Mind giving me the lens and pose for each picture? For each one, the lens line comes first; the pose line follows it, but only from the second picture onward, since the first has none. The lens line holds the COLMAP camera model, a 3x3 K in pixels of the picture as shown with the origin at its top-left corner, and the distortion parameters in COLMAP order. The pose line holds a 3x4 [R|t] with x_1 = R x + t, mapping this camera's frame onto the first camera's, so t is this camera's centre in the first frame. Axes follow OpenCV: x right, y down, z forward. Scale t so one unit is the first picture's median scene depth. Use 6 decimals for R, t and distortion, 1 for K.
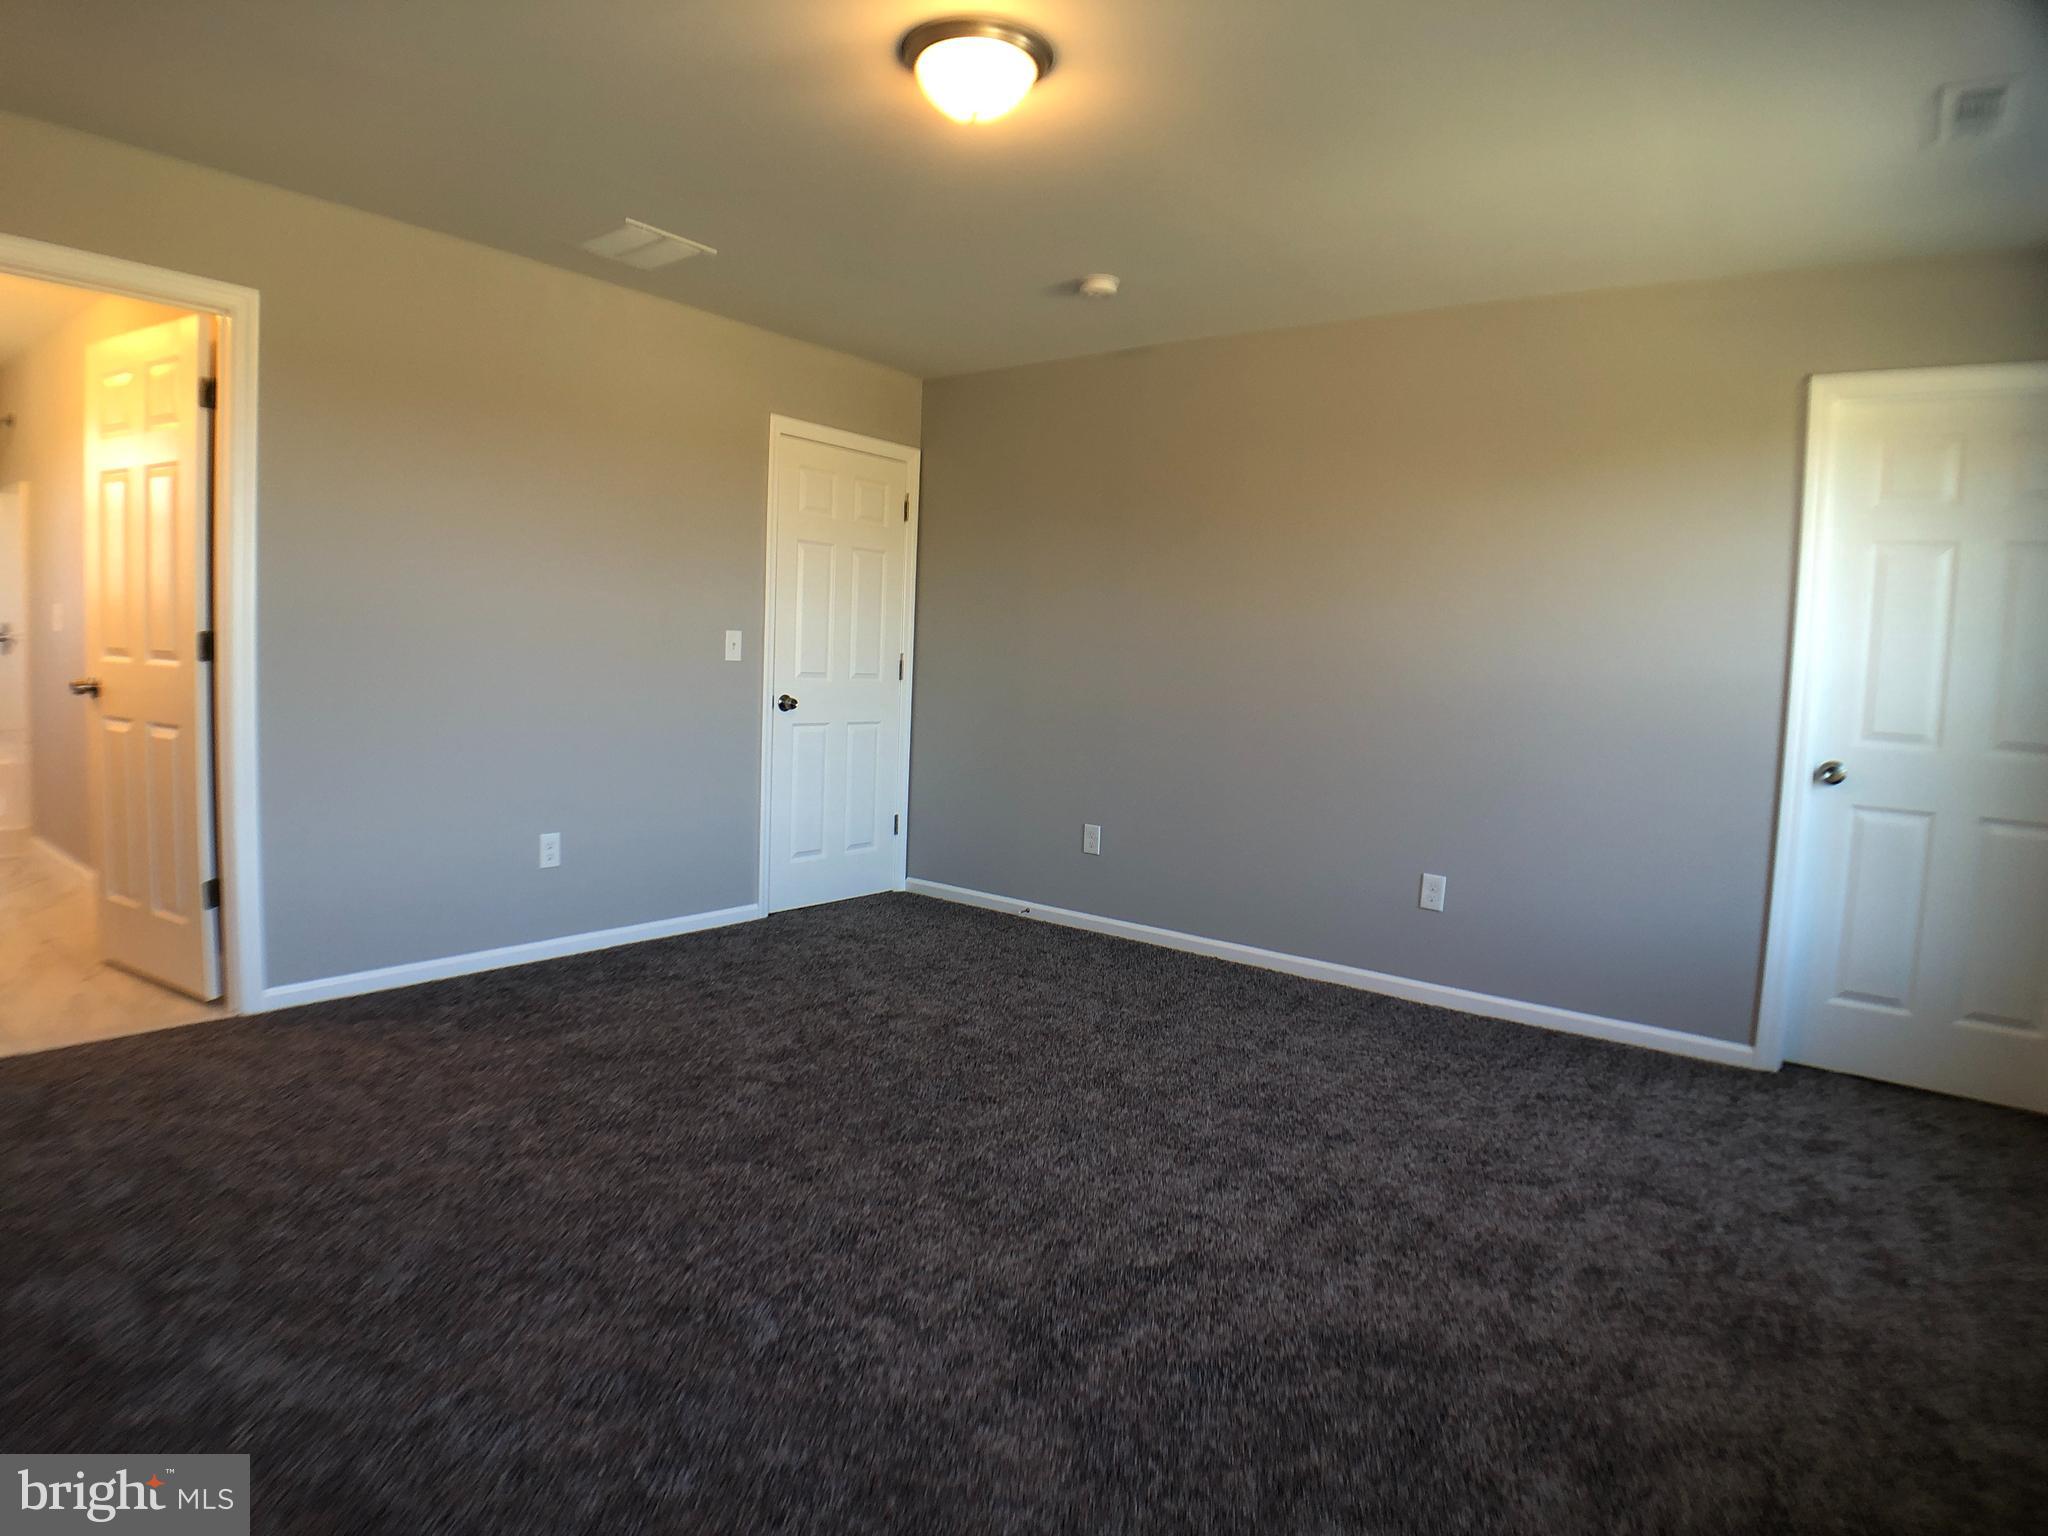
lens RADIAL K [[1153.1, 0, 1020.6], [0, 1153.1, 747.1], [0, 0, 1]] dist [-0.086898, 0.001090]
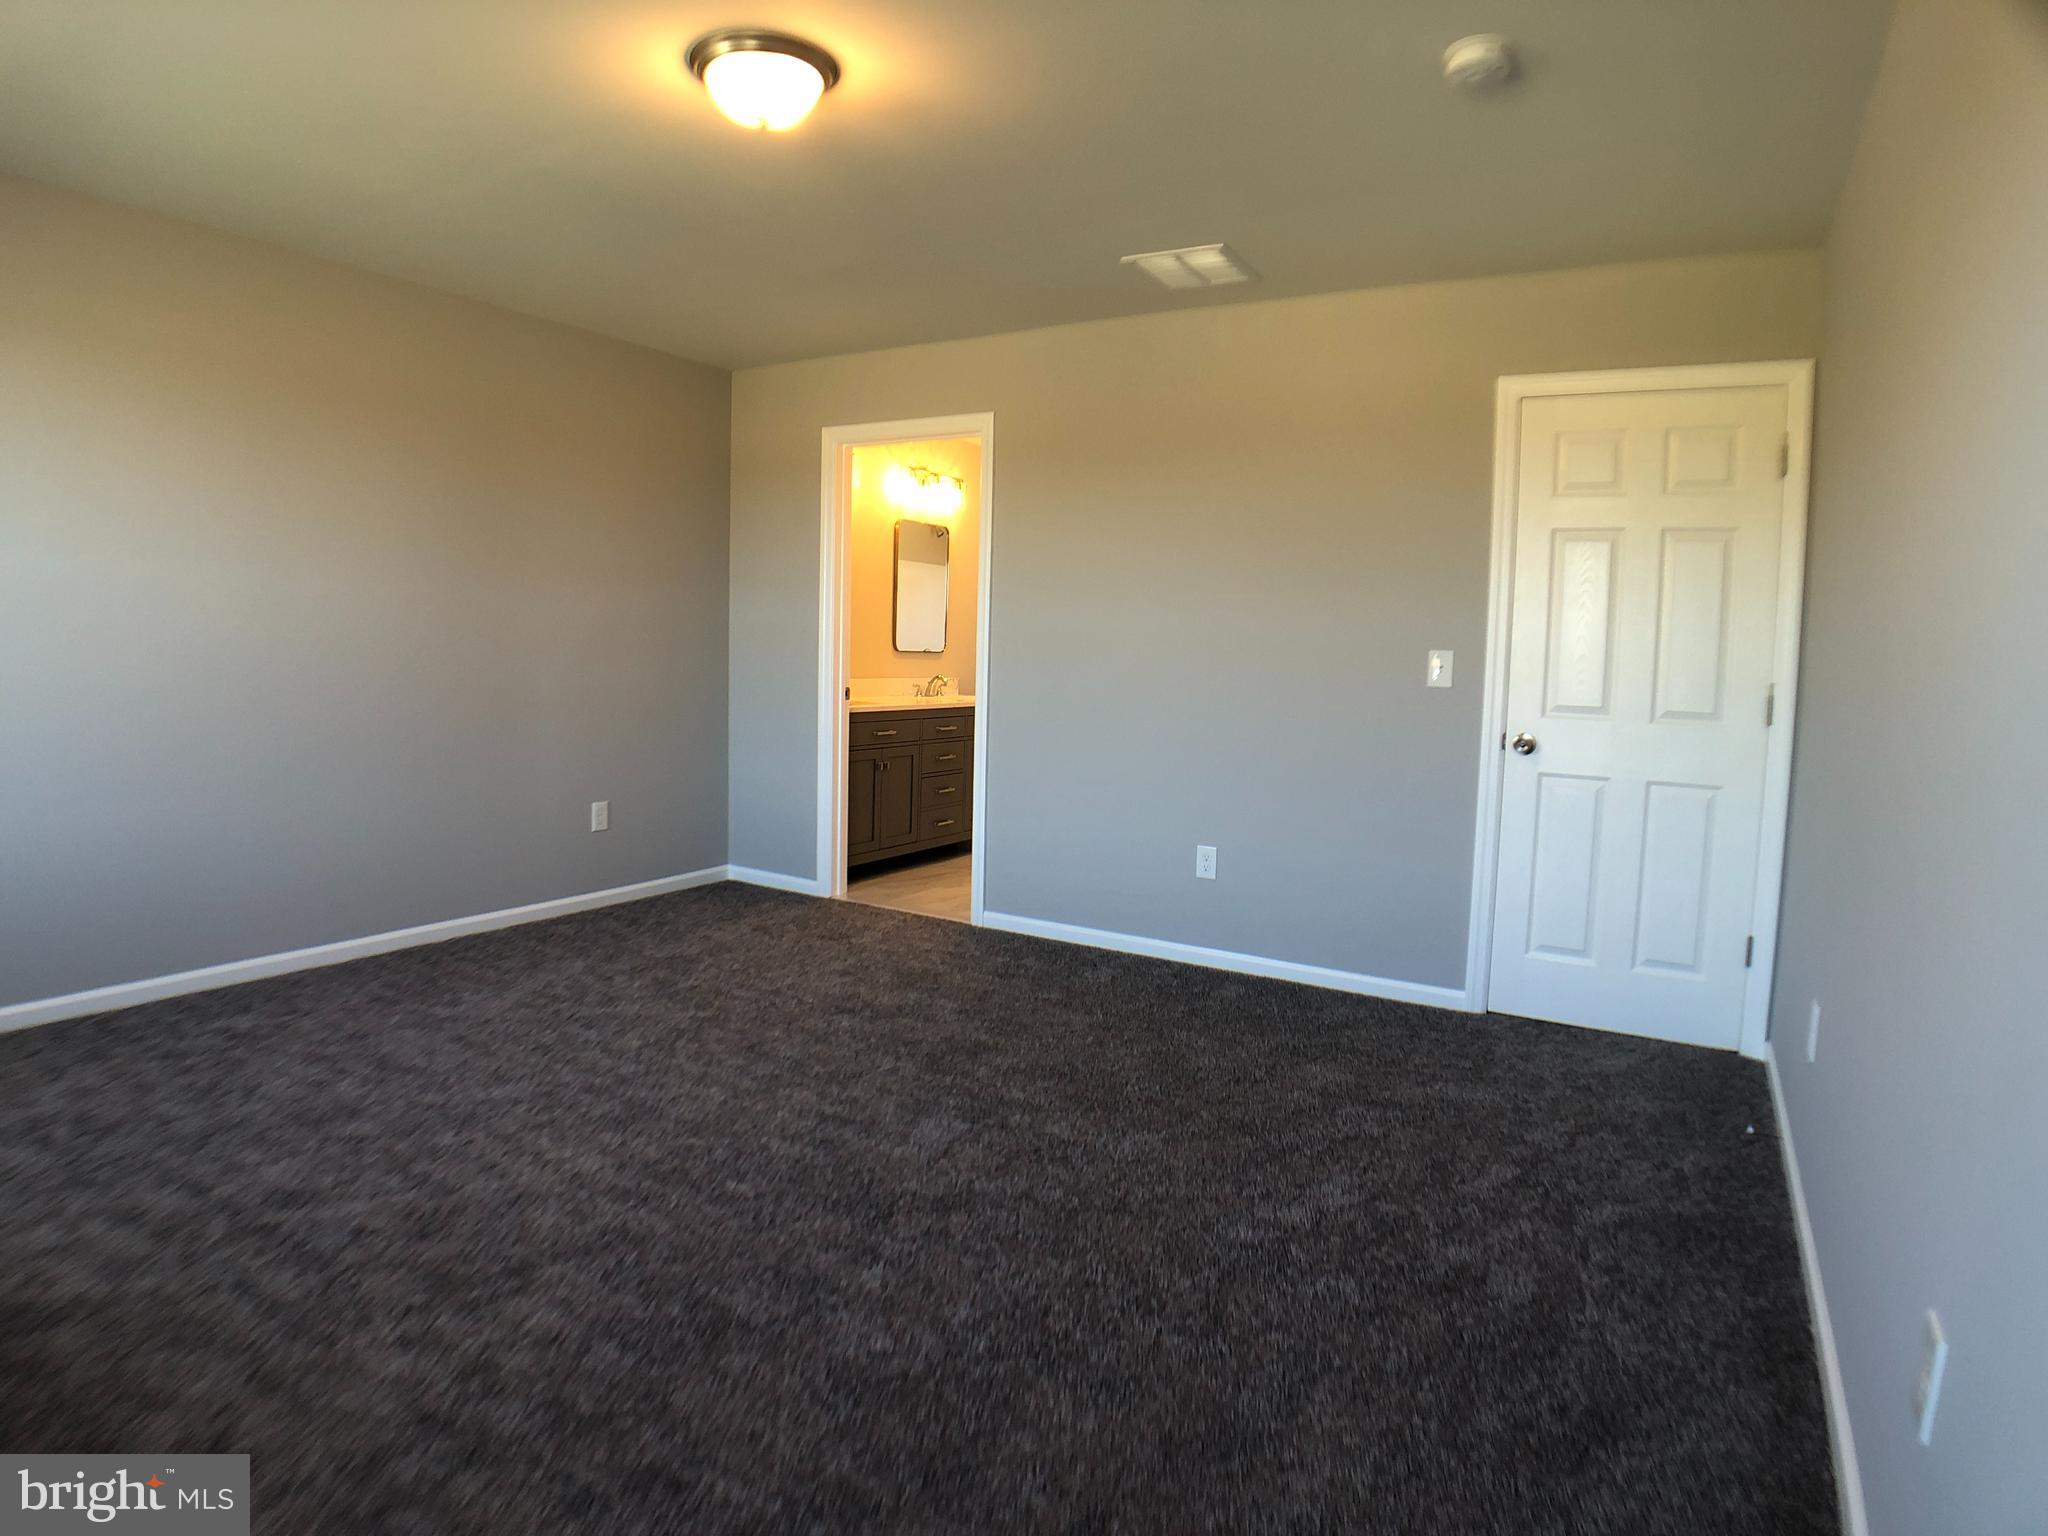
lens RADIAL K [[1153.1, 0, 1020.6], [0, 1153.1, 747.1], [0, 0, 1]] dist [-0.086898, 0.001090]
pose [[0.117467, 0.053763, -0.991620, 0.529436], [-0.098332, 0.994256, 0.042258, -0.037059], [0.988197, 0.092544, 0.122079, 0.598909]]
